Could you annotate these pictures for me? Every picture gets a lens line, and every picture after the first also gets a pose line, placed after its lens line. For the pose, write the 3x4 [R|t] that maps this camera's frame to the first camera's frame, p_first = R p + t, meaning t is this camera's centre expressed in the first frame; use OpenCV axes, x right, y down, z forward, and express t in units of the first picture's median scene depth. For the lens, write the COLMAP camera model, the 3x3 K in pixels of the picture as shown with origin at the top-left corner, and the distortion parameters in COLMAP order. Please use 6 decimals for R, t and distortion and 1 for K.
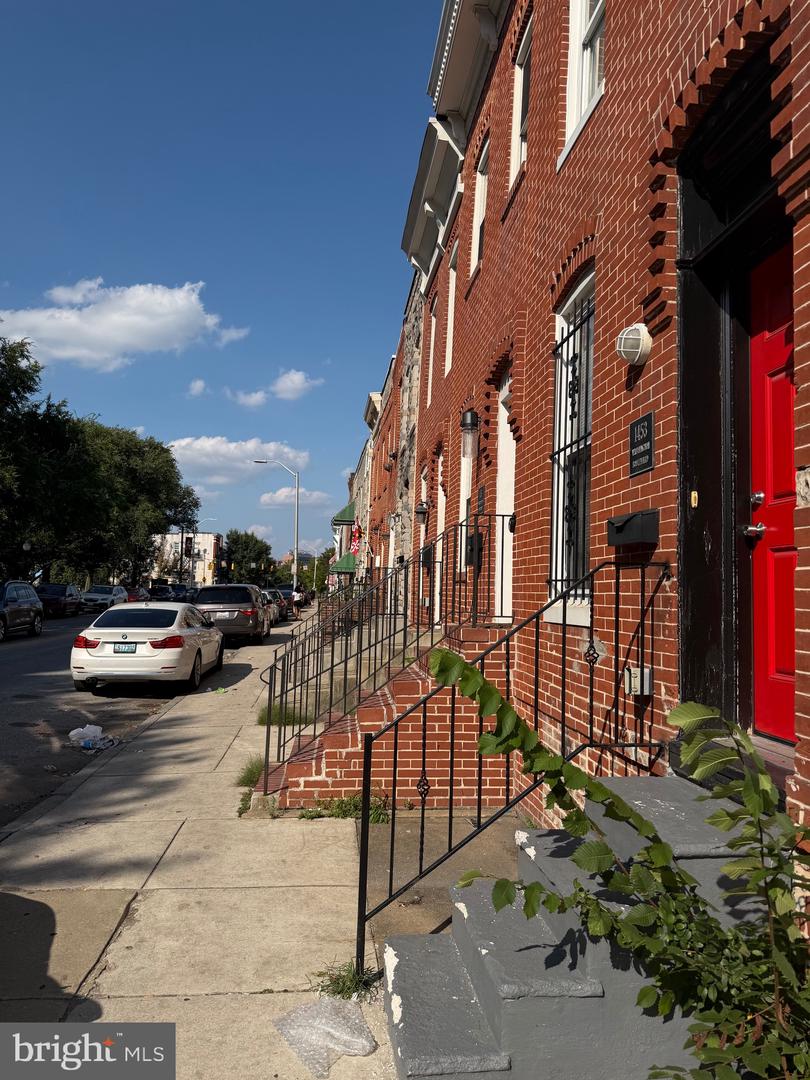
lens RADIAL K [[762.0, 0, 403.2], [0, 762.0, 539.7], [0, 0, 1]] dist [0.006882, -0.041367]
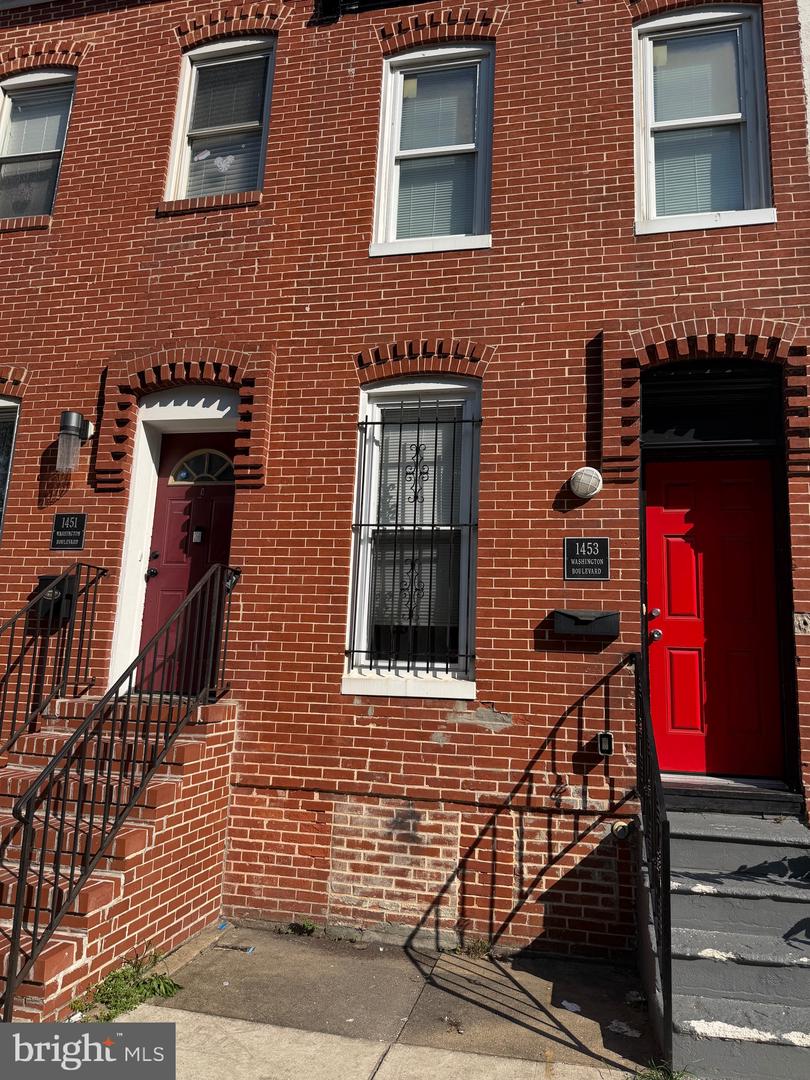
lens RADIAL K [[762.0, 0, 404.1], [0, 762.0, 537.8], [0, 0, 1]] dist [0.006882, -0.041367]
pose [[0.310243, 0.159222, 0.937229, -0.659390], [-0.095845, 0.986090, -0.135796, 0.029917], [-0.945813, -0.047699, 0.321188, 0.568979]]
